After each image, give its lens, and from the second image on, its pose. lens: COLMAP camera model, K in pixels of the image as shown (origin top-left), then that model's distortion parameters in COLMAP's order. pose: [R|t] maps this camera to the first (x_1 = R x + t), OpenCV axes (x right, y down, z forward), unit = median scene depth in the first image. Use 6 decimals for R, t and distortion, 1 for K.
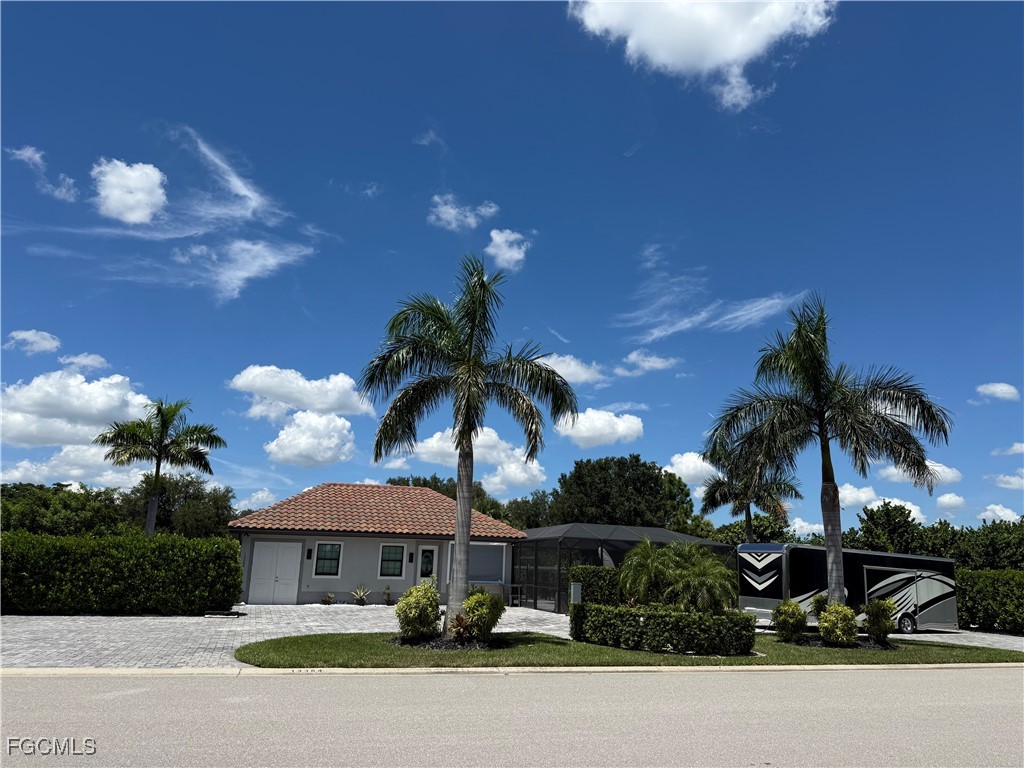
lens RADIAL K [[718.7, 0, 515.9], [0, 718.7, 381.1], [0, 0, 1]] dist [0.067717, -0.081507]
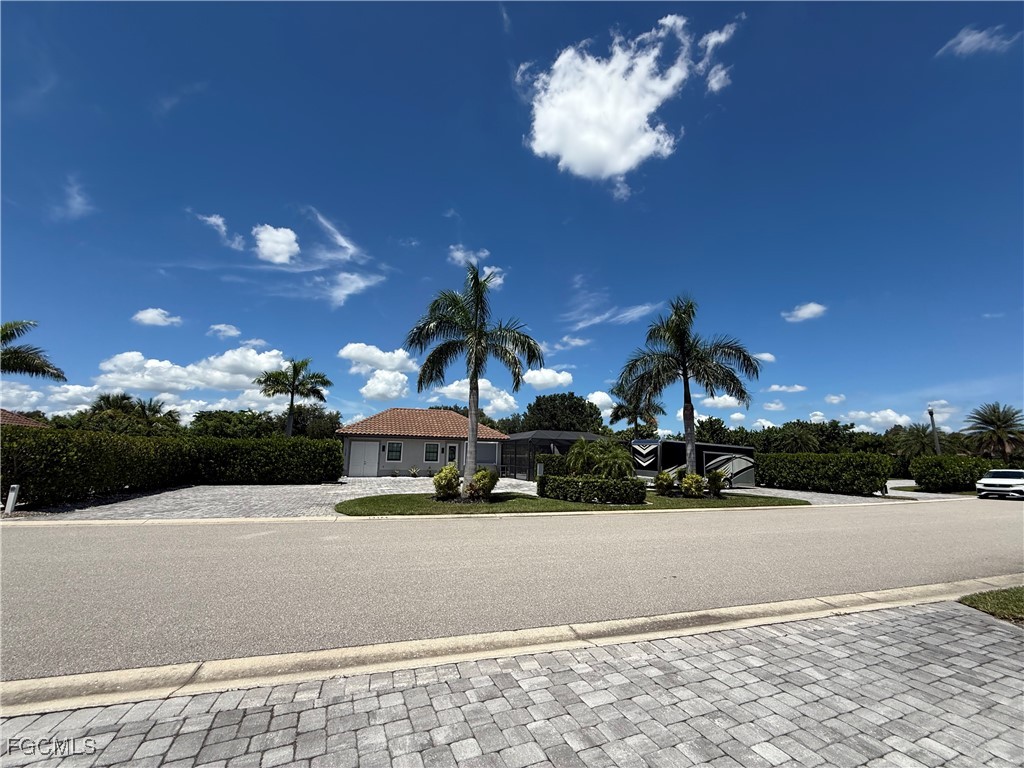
lens RADIAL K [[405.9, 0, 512.0], [0, 405.9, 379.0], [0, 0, 1]] dist [0.002031, -0.000297]
pose [[0.999673, -0.005503, 0.024975, -0.004098], [0.003858, 0.997849, 0.065436, 0.013900], [-0.025282, -0.065318, 0.997544, 0.048071]]
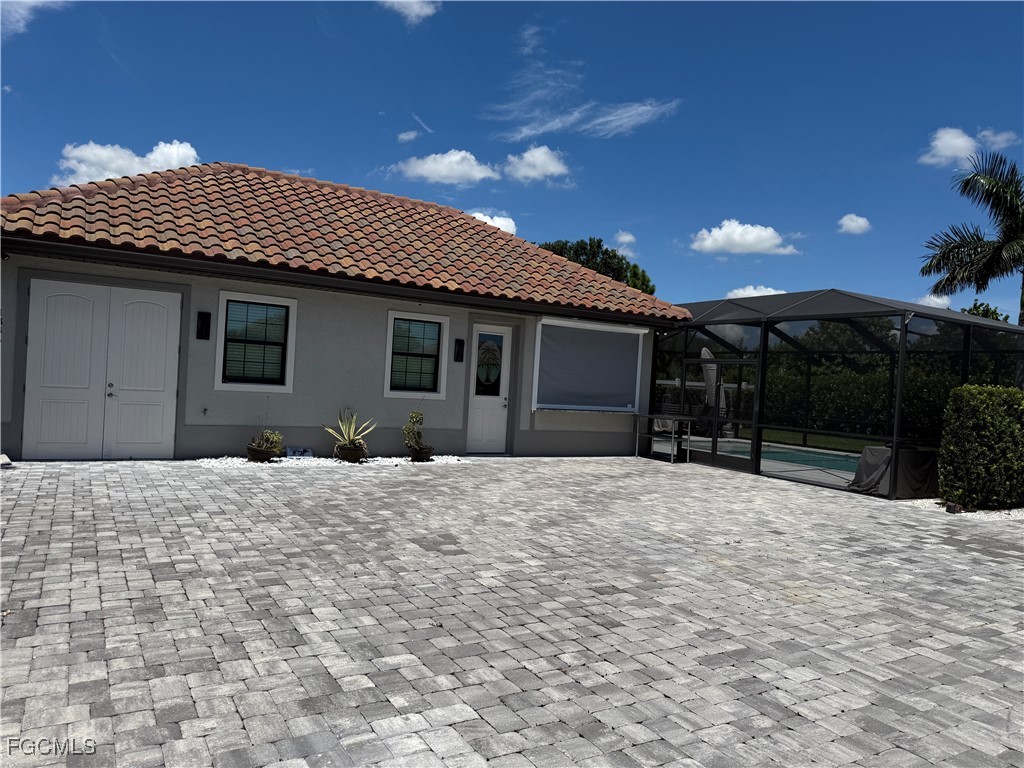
lens RADIAL K [[718.7, 0, 522.8], [0, 718.7, 402.0], [0, 0, 1]] dist [0.067717, -0.081507]
pose [[0.978078, 0.031668, 0.205816, -0.227991], [-0.092021, 0.952358, 0.290769, 0.173829], [-0.186803, -0.303334, 0.934395, 0.696496]]
